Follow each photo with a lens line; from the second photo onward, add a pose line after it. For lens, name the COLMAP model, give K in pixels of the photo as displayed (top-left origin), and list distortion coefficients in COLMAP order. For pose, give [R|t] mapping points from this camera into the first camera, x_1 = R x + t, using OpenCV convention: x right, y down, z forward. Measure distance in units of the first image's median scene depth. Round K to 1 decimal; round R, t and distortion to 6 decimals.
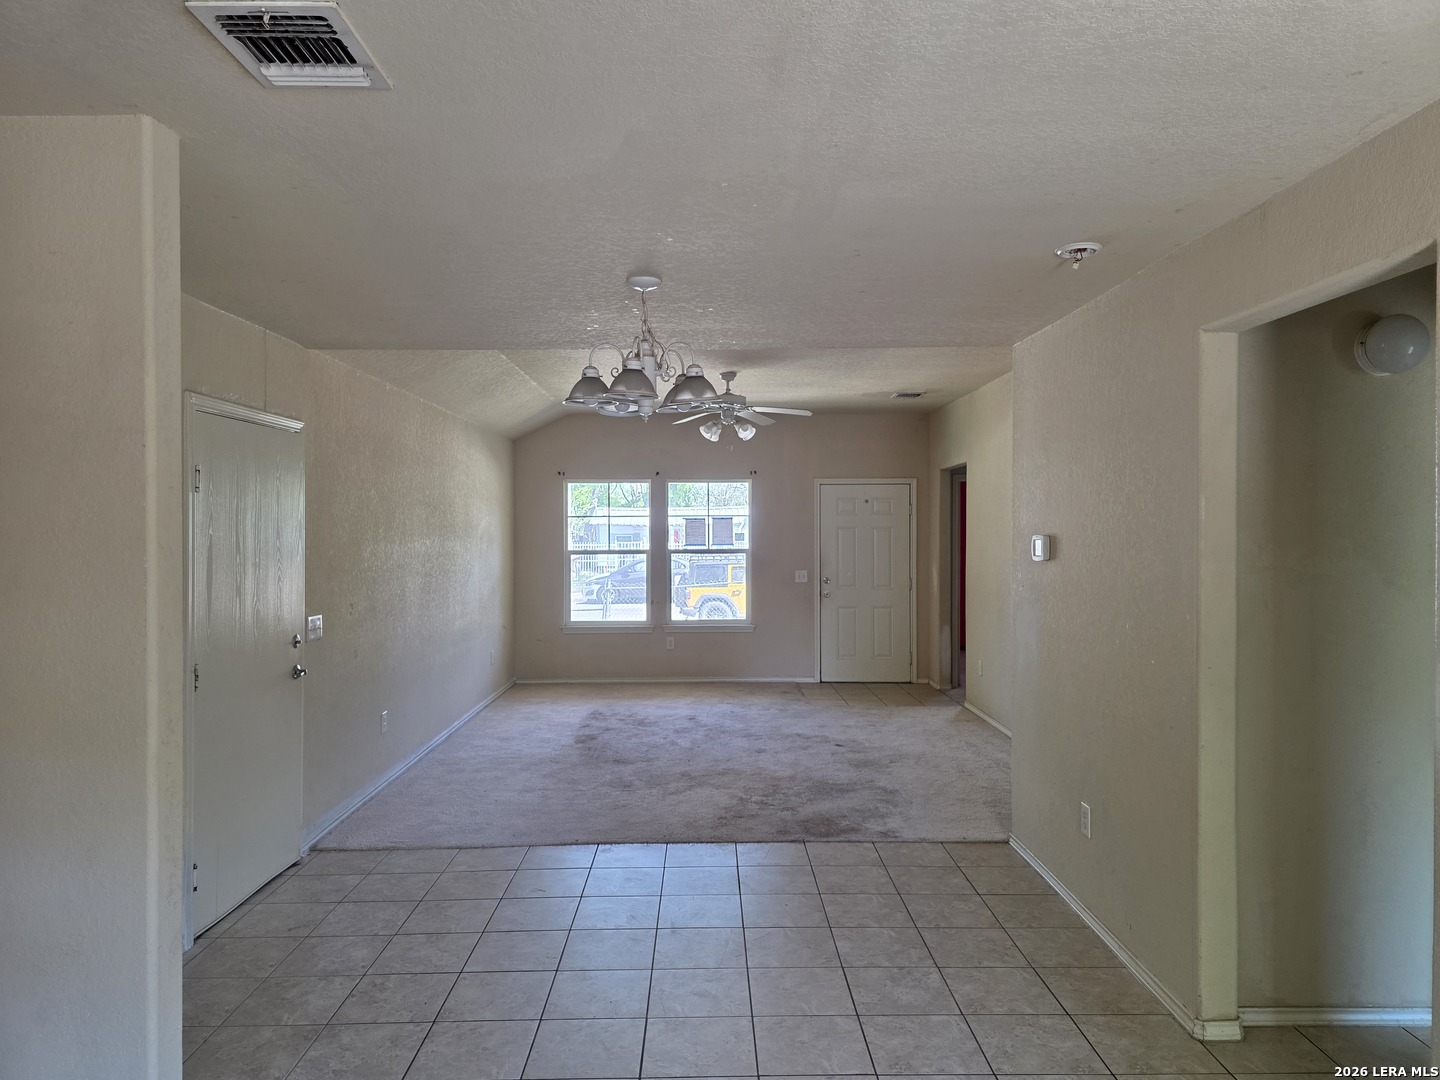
lens RADIAL K [[962.5, 0, 719.1], [0, 962.5, 536.3], [0, 0, 1]] dist [0.047662, -0.010539]
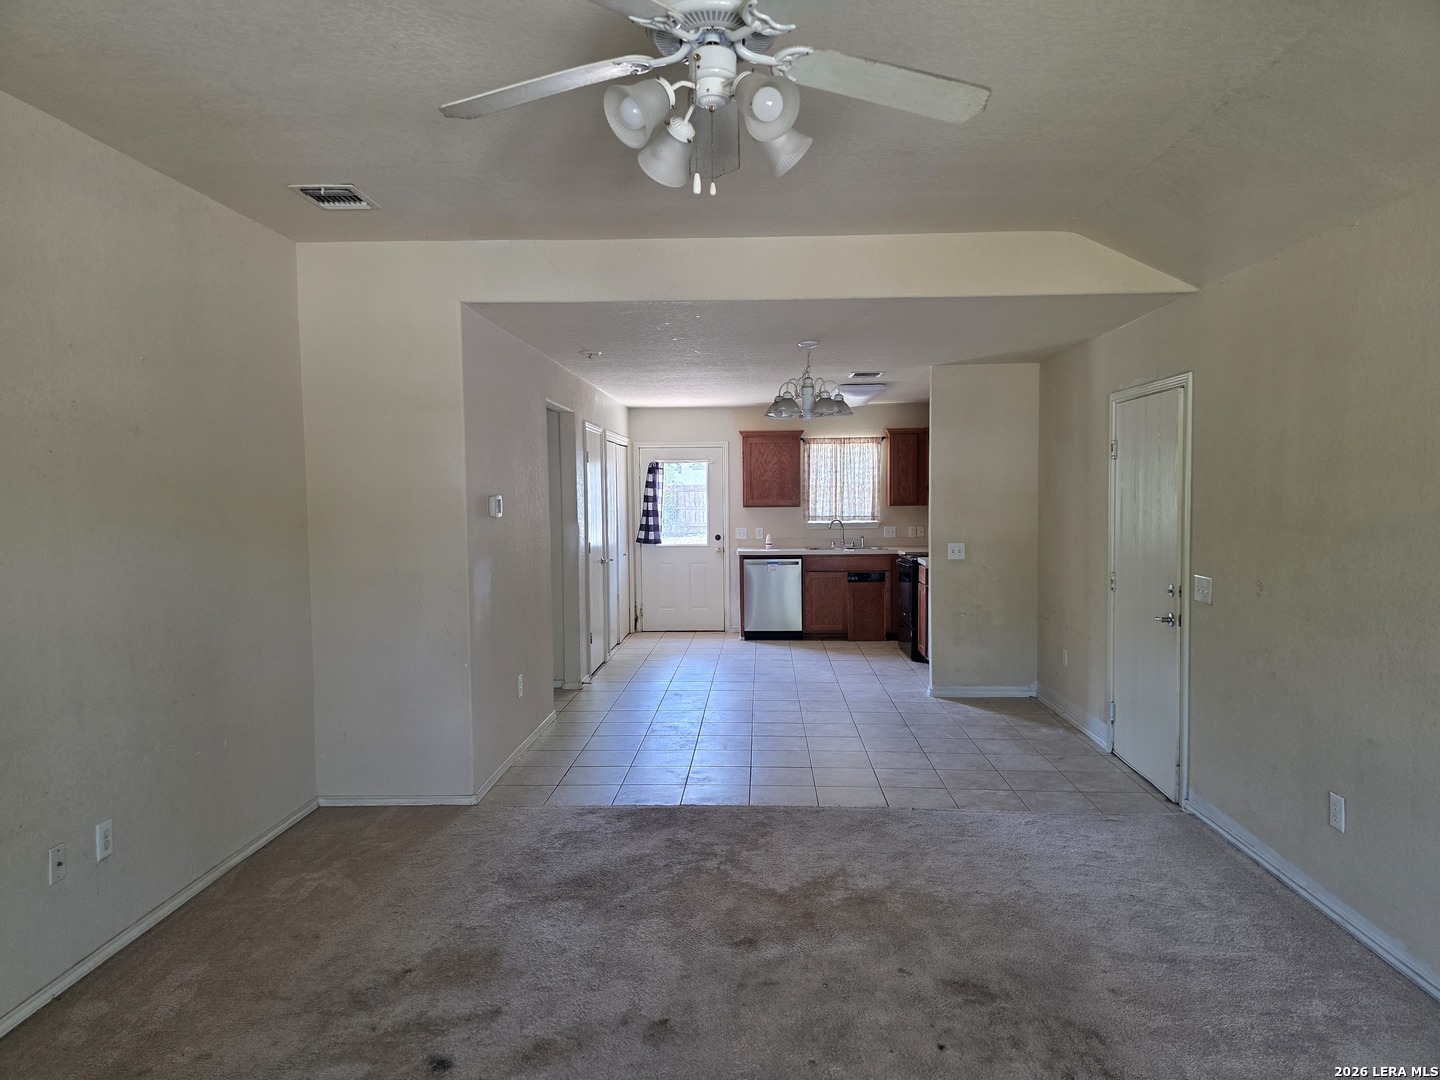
lens RADIAL K [[962.5, 0, 716.6], [0, 962.5, 539.3], [0, 0, 1]] dist [0.047662, -0.010539]
pose [[-0.997937, 0.006300, 0.063883, -0.014124], [0.010231, 0.998061, 0.061400, -0.015527], [-0.063373, 0.061927, -0.996067, 1.975956]]
